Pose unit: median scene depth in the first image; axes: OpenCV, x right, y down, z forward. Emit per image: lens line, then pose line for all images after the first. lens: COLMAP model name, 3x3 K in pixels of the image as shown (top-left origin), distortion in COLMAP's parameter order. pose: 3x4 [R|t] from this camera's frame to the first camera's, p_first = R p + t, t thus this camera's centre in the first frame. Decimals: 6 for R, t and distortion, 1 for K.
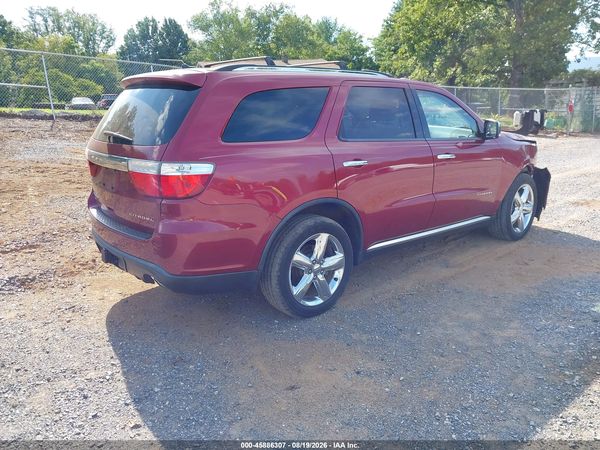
lens RADIAL K [[475.7, 0, 297.6], [0, 475.7, 222.7], [0, 0, 1]] dist [0.002504, -0.000255]
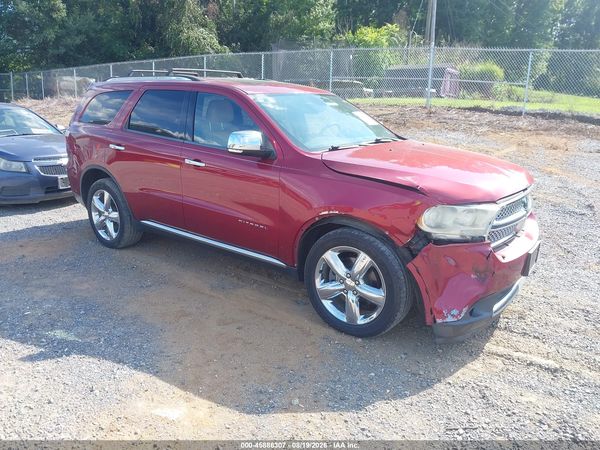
lens RADIAL K [[472.1, 0, 292.7], [0, 472.1, 227.5], [0, 0, 1]] dist [0.004332, -0.000521]
pose [[0.206552, 0.274036, -0.939277, 1.075275], [-0.250943, 0.942705, 0.219852, -0.230918], [0.945708, 0.190293, 0.263485, 0.807439]]
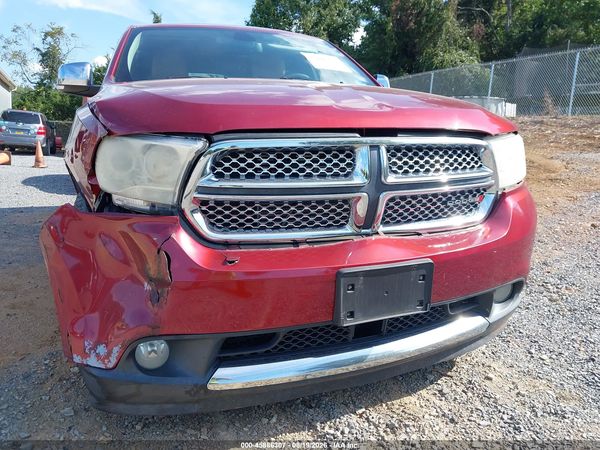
lens RADIAL K [[475.7, 0, 297.6], [0, 475.7, 222.7], [0, 0, 1]] dist [0.002504, -0.000255]
pose [[-0.360083, 0.185605, -0.914271, 0.807626], [-0.239641, 0.928724, 0.282921, -0.238119], [0.901616, 0.320972, -0.289939, 1.335794]]
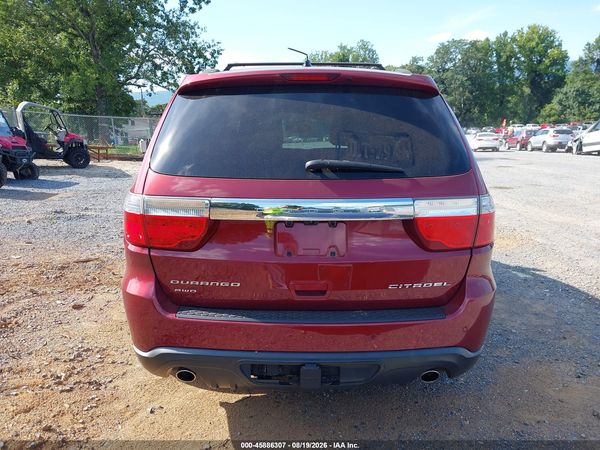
lens RADIAL K [[482.4, 0, 299.2], [0, 482.4, 223.8], [0, 0, 1]] dist [0.002675, -0.005063]
pose [[0.623173, -0.144582, 0.768604, -0.546860], [0.193485, 0.980715, 0.027608, -0.082469], [-0.757772, 0.131508, 0.639129, 0.415211]]
